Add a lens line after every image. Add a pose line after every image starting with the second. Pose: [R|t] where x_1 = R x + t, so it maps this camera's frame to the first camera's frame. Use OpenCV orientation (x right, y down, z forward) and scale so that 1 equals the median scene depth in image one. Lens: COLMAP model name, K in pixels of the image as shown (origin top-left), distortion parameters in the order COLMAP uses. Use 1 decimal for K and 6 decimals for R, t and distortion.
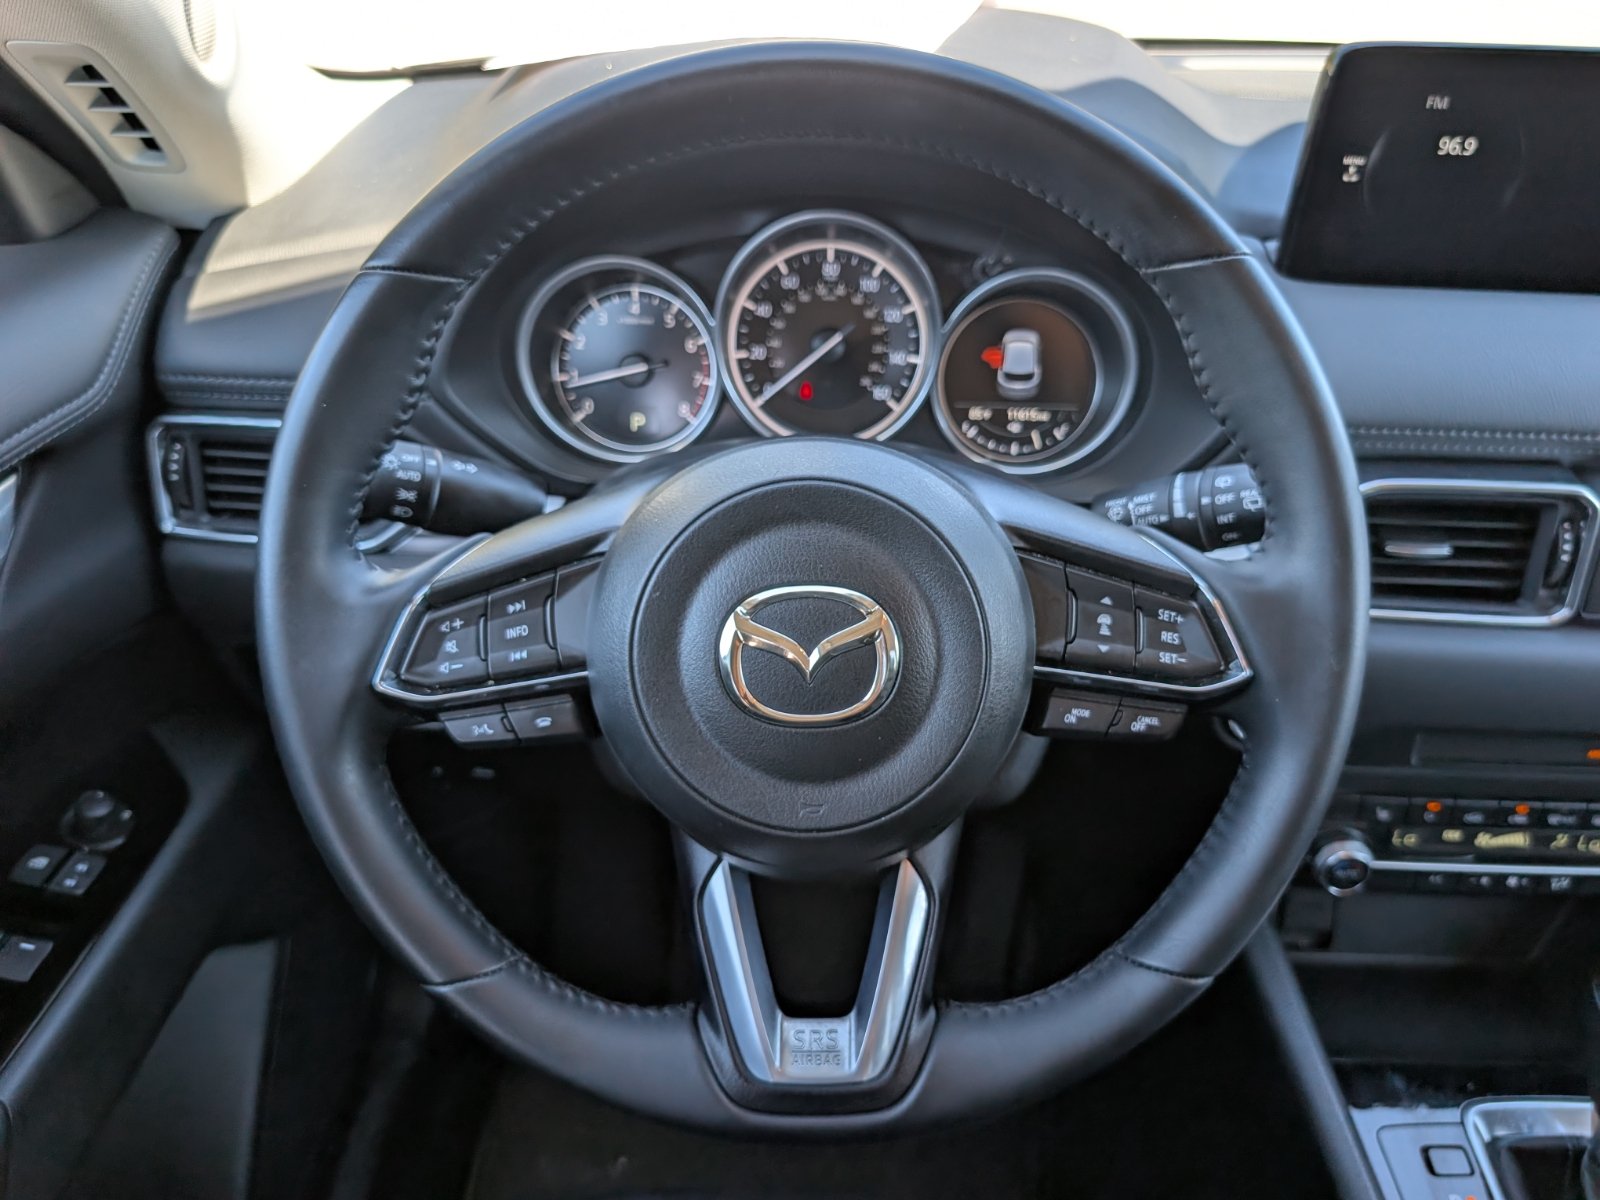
lens RADIAL K [[1149.1, 0, 800.0], [0, 1149.1, 600.0], [0, 0, 1]] dist [-0.007084, -0.007010]
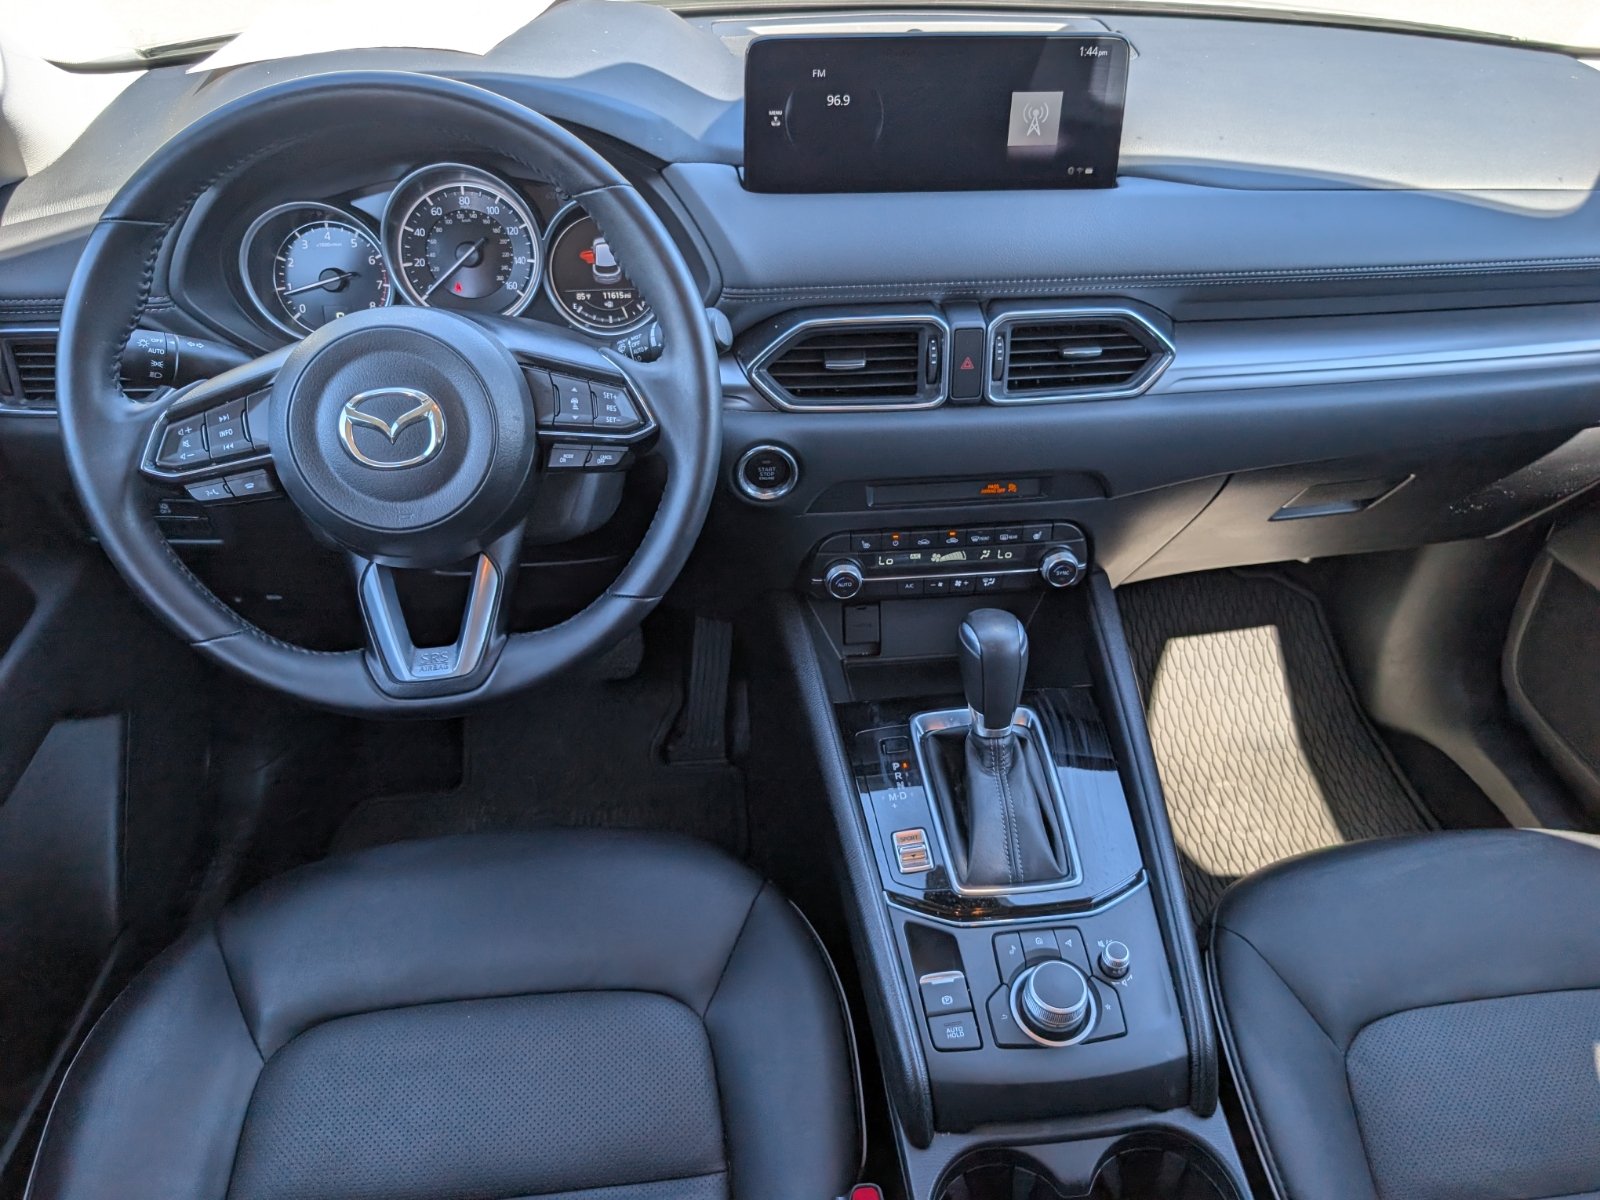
lens RADIAL K [[1144.4, 0, 800.0], [0, 1144.4, 600.0], [0, 0, 1]] dist [0.000583, -0.000230]
pose [[0.990881, -0.087872, 0.102146, 0.381172], [0.080621, 0.994062, 0.073079, 0.208170], [-0.107961, -0.064178, 0.992081, -0.749347]]
